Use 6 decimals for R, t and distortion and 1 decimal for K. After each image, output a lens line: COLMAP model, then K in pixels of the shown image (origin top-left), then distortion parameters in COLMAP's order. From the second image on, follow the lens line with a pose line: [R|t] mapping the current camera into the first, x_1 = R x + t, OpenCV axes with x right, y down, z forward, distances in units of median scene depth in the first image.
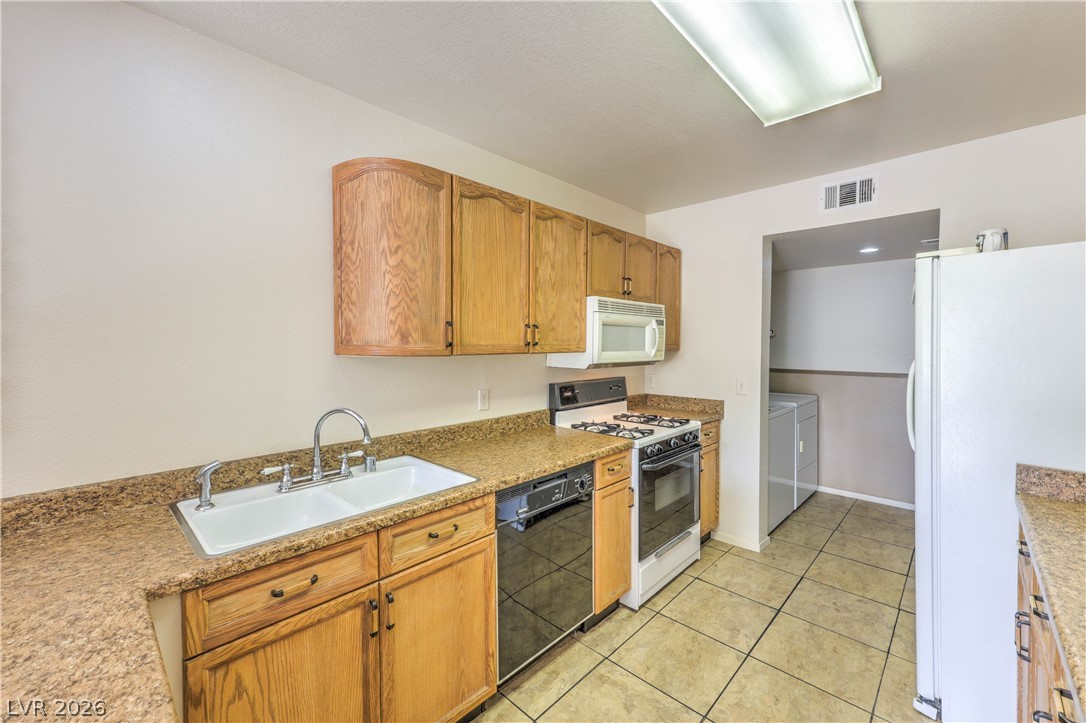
lens RADIAL K [[435.8, 0, 548.6], [0, 435.8, 353.1], [0, 0, 1]] dist [0.003251, 0.000163]
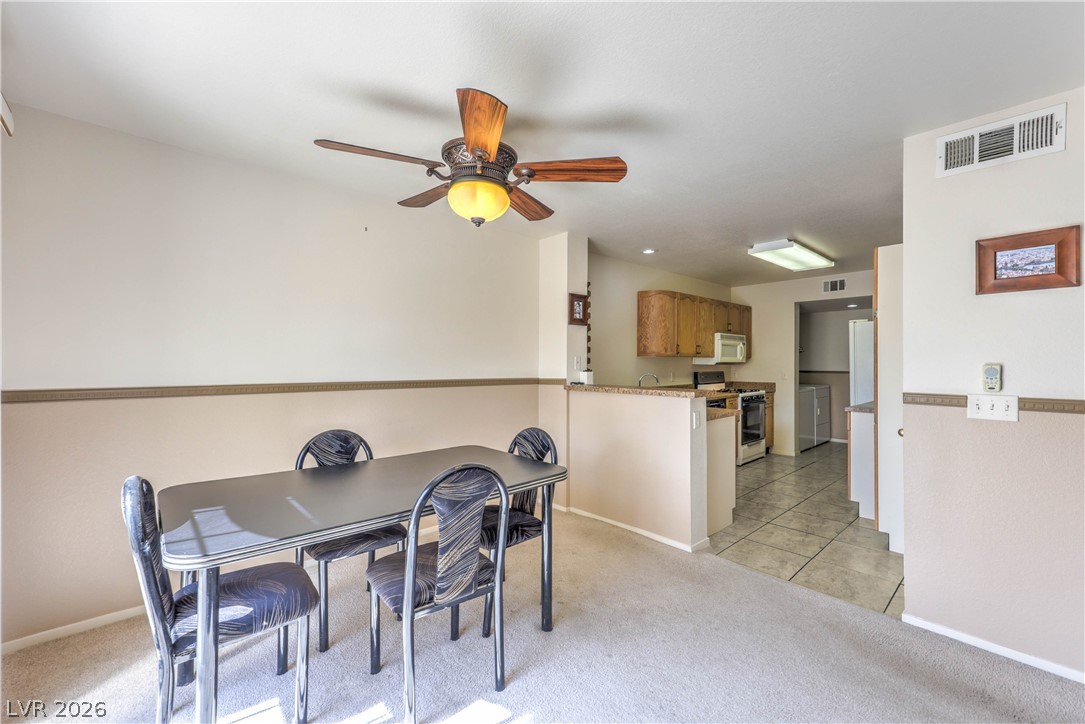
lens RADIAL K [[435.3, 0, 544.9], [0, 435.3, 362.0], [0, 0, 1]] dist [0.001269, 0.000032]
pose [[0.997205, -0.000851, -0.074705, -0.649706], [-0.000860, 0.999738, -0.022877, 0.077733], [0.074705, 0.022877, 0.996943, -1.384419]]
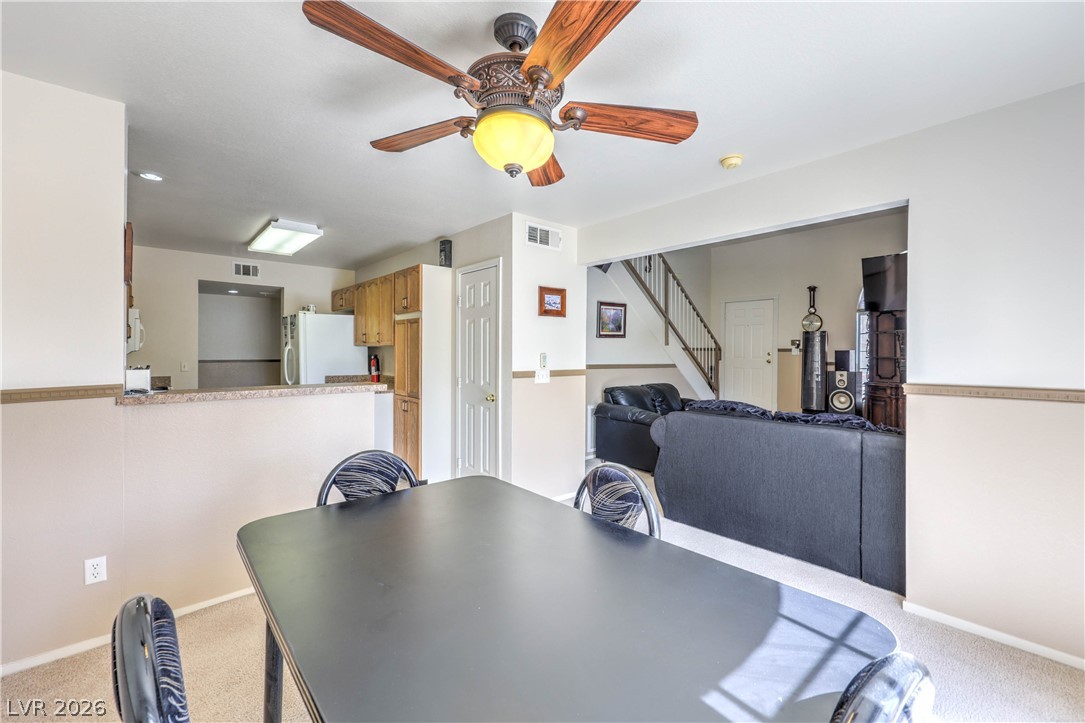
lens RADIAL K [[460.6, 0, 550.5], [0, 460.6, 355.2], [0, 0, 1]] dist [0.013918, 0.000139]
pose [[0.095914, -0.010213, 0.995337, -1.482899], [0.019275, 0.999779, 0.008401, 0.055656], [-0.995203, 0.018380, 0.096089, -0.699044]]
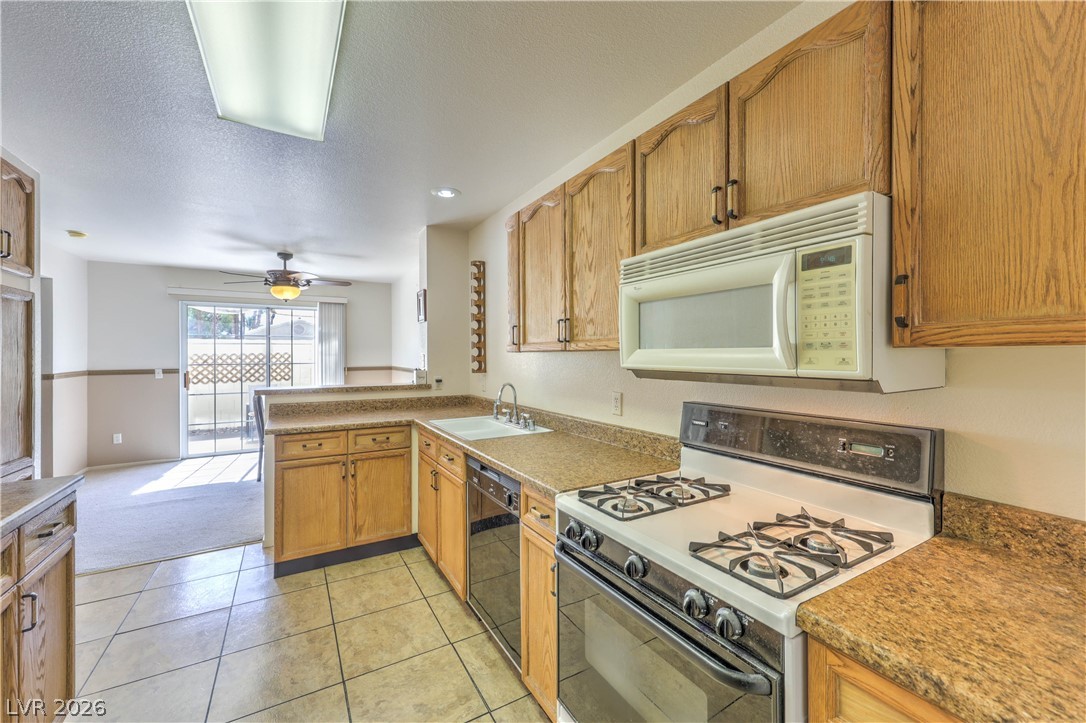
lens RADIAL K [[435.8, 0, 548.6], [0, 435.8, 353.1], [0, 0, 1]] dist [0.003251, 0.000163]
pose [[-0.280178, -0.005216, -0.959934, 0.744734], [-0.019575, 0.999808, 0.000281, 0.004463], [0.959749, 0.018869, -0.280226, 1.087778]]
